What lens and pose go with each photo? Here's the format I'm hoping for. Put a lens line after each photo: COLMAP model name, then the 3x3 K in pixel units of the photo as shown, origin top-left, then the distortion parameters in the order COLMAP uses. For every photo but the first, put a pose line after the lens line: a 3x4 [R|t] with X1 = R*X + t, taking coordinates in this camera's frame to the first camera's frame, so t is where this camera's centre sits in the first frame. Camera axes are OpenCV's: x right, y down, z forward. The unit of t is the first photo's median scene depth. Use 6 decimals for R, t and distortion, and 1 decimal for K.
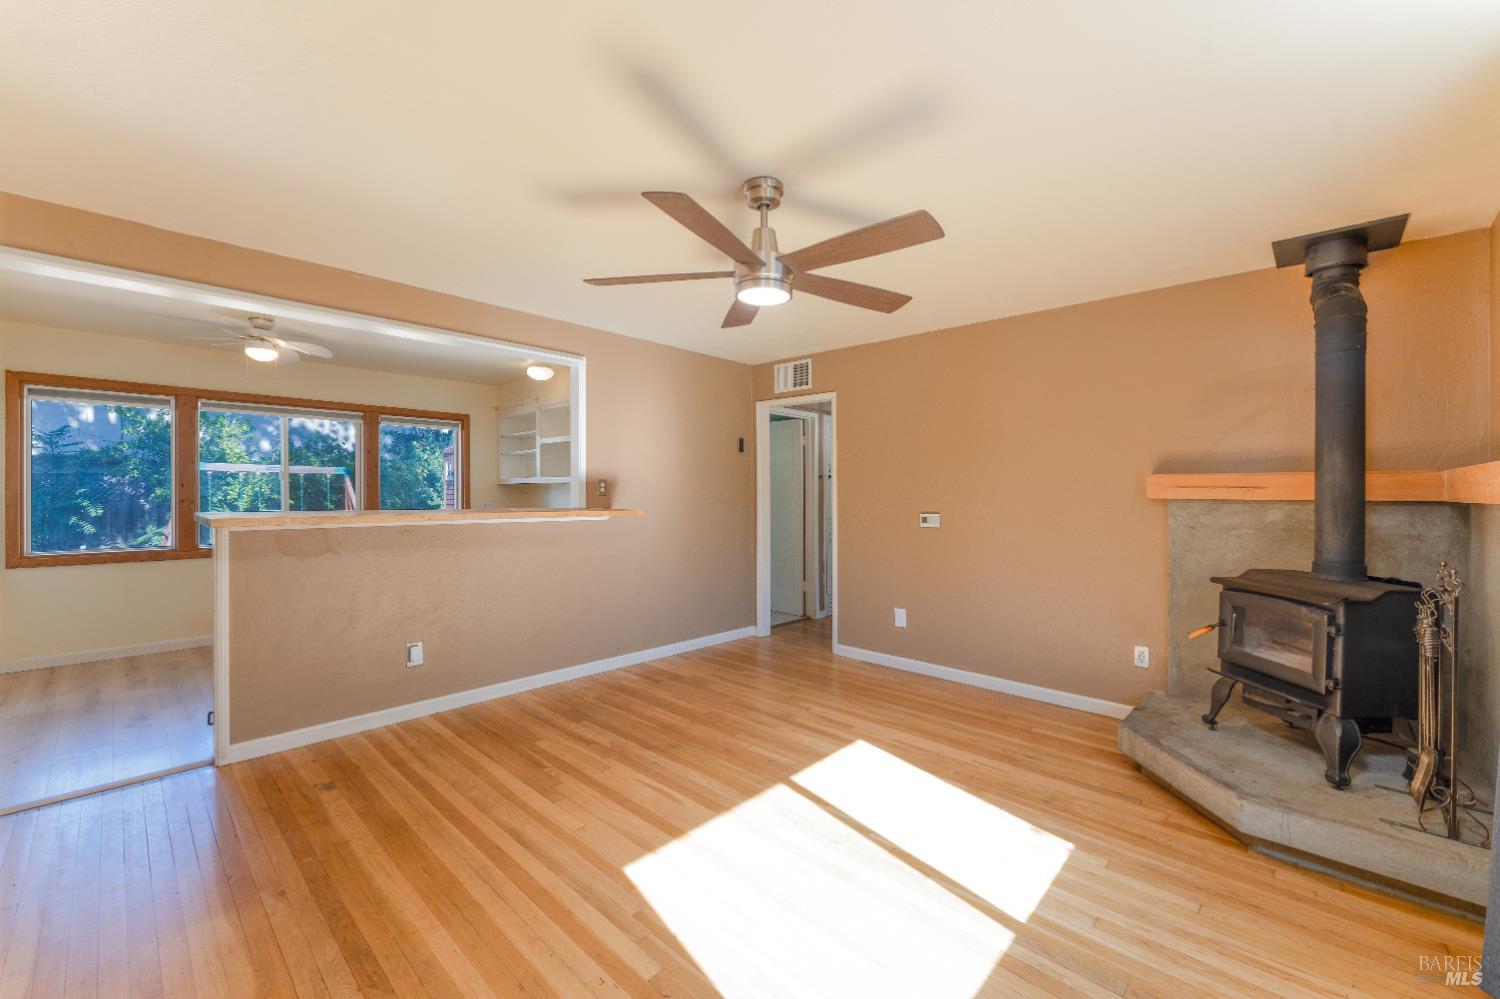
lens RADIAL K [[606.3, 0, 752.5], [0, 606.3, 496.3], [0, 0, 1]] dist [0.002914, -0.000283]
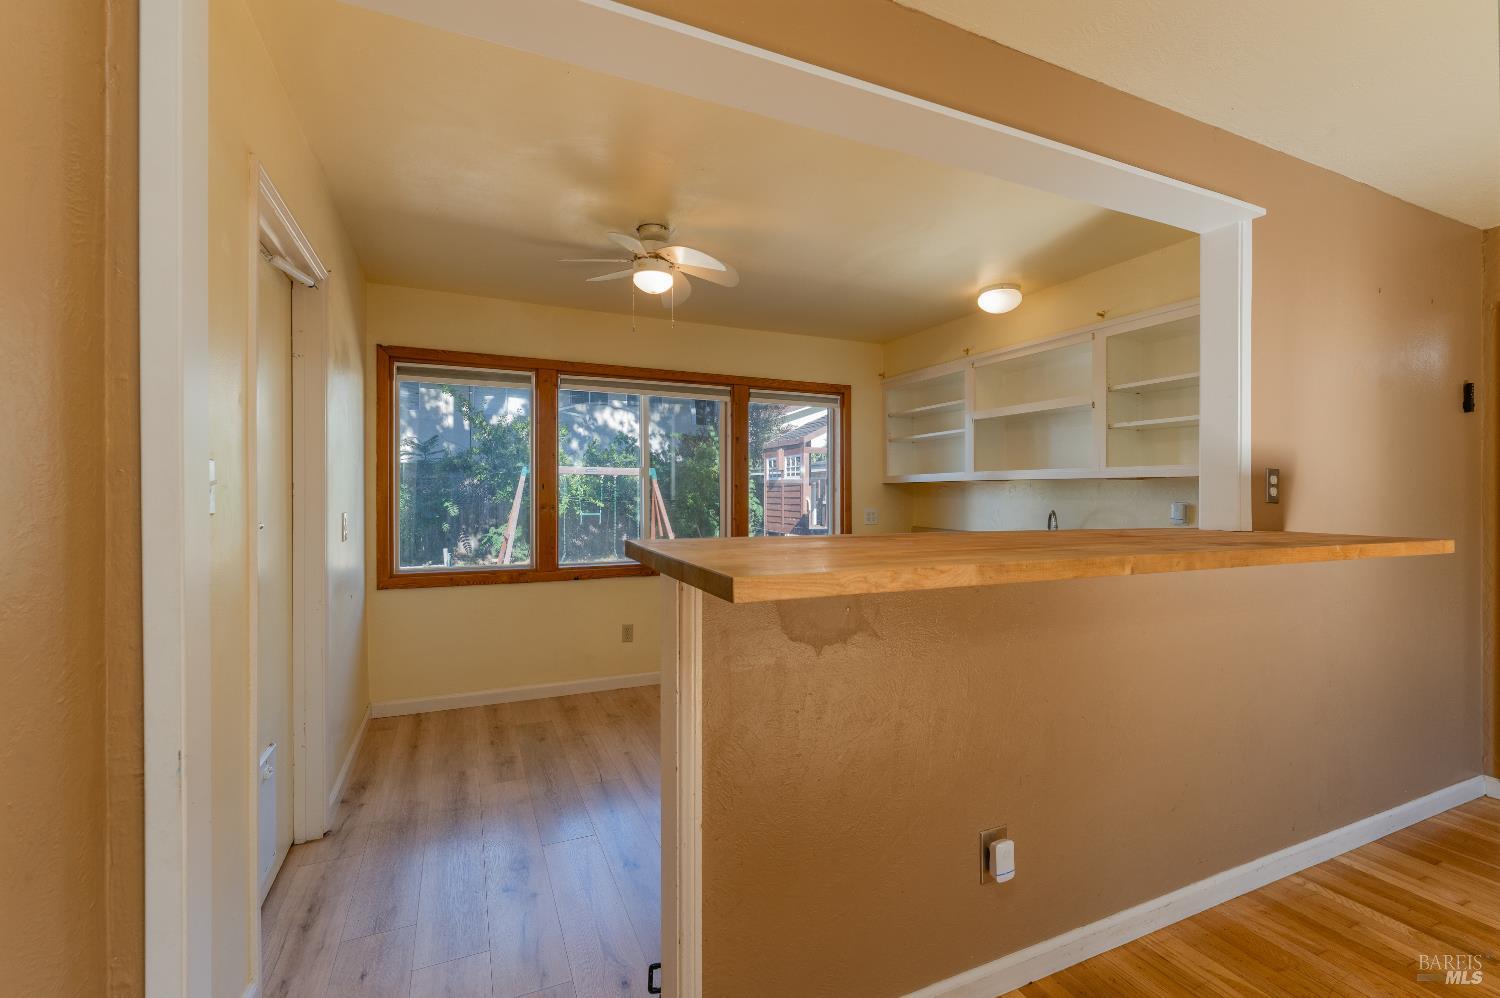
lens RADIAL K [[652.0, 0, 750.0], [0, 652.0, 499.0], [0, 0, 1]] dist [0.000653, 0.000052]
pose [[0.923199, 0.002407, -0.384314, -0.551980], [-0.001809, 0.999997, 0.001916, -0.006343], [0.384318, -0.001074, 0.923200, 0.493421]]
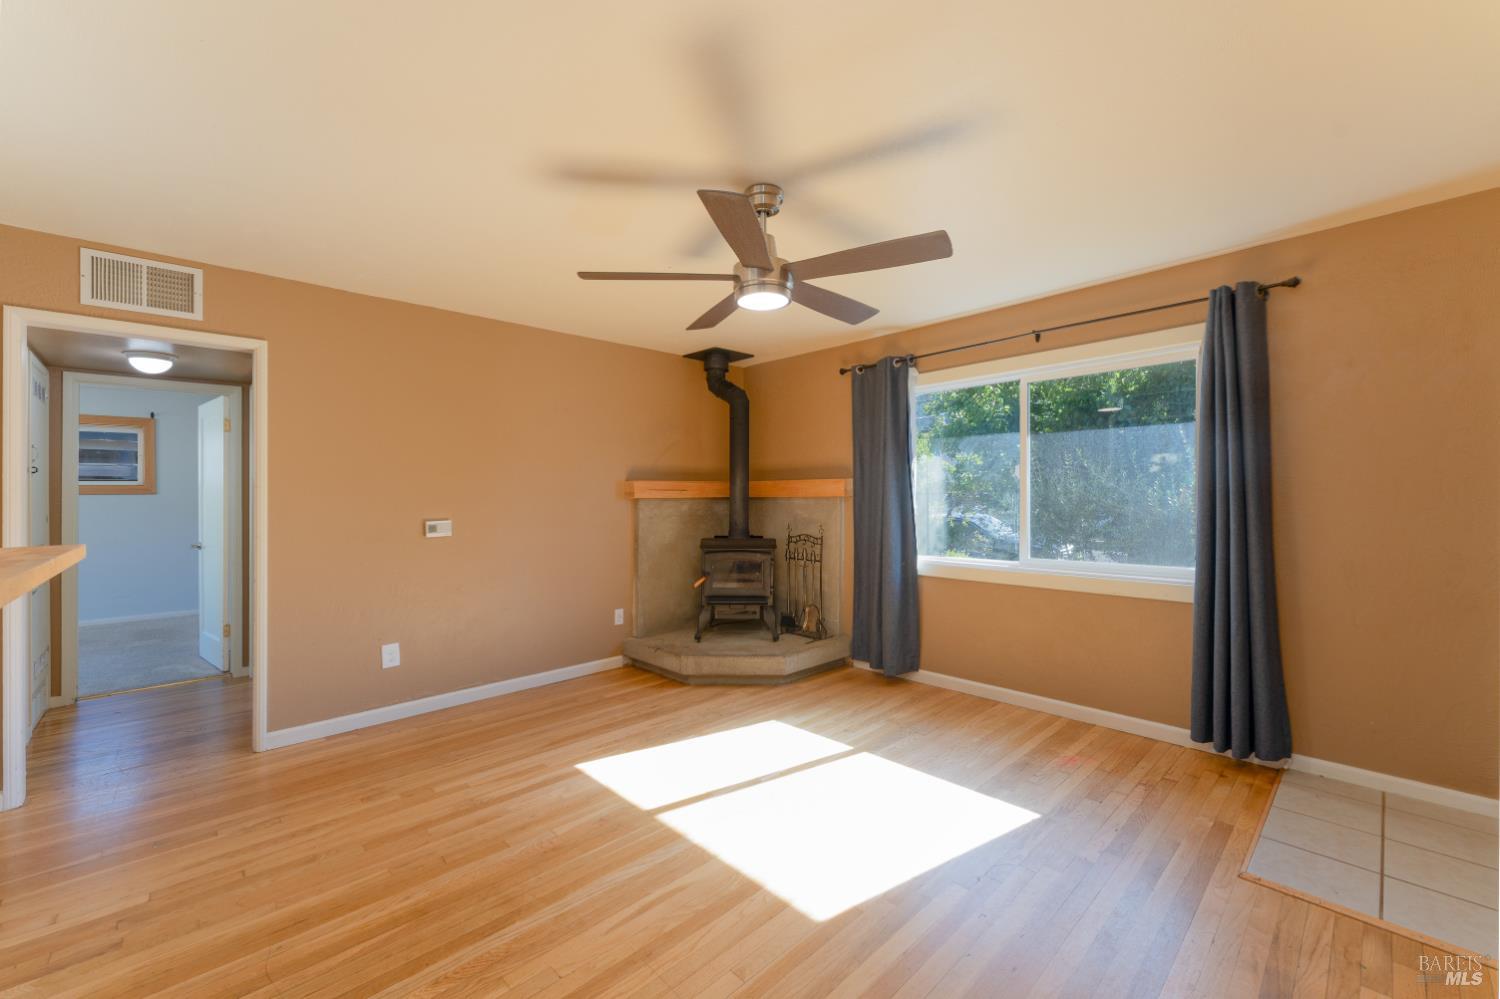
lens RADIAL K [[598.9, 0, 750.0], [0, 598.9, 499.5], [0, 0, 1]] dist [-0.000375, -0.000205]
pose [[0.056831, -0.013526, 0.998292, -0.674769], [0.015672, 0.999797, 0.012654, -0.006370], [-0.998261, 0.014926, 0.057031, 0.655227]]
